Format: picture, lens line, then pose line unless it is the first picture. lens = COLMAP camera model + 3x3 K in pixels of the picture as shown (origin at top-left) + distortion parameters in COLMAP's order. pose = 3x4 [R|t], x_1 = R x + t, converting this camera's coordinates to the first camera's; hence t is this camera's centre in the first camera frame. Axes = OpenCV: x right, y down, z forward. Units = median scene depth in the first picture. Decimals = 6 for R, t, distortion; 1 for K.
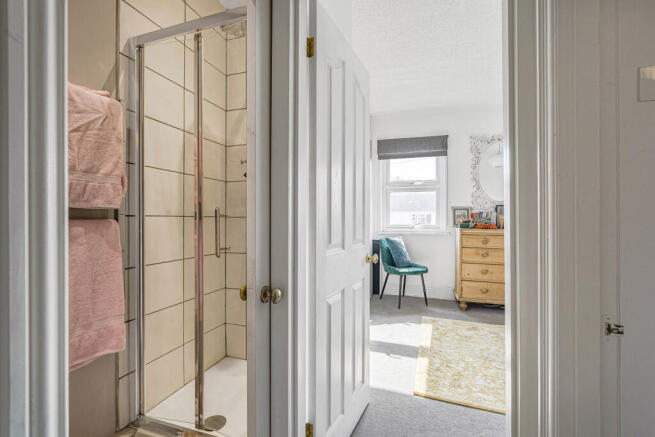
lens RADIAL K [[297.9, 0, 326.4], [0, 297.9, 220.5], [0, 0, 1]] dist [-0.004965, 0.000625]
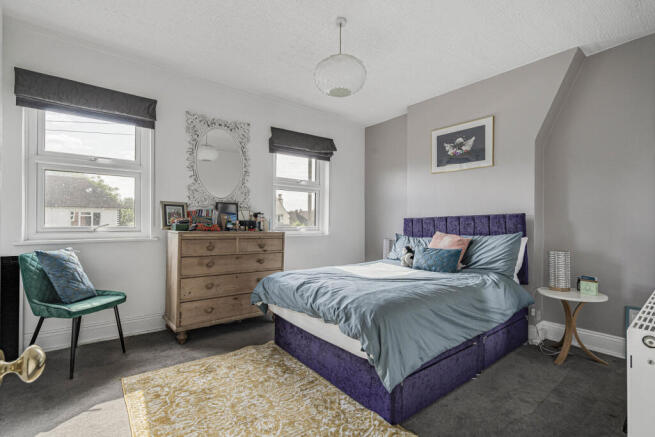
lens RADIAL K [[297.9, 0, 328.5], [0, 297.9, 221.2], [0, 0, 1]] dist [-0.004965, 0.000625]
pose [[0.539721, 0.004090, 0.841834, 0.035196], [-0.005994, 0.999982, -0.001015, 0.000597], [-0.841823, -0.004498, 0.539735, 0.282791]]
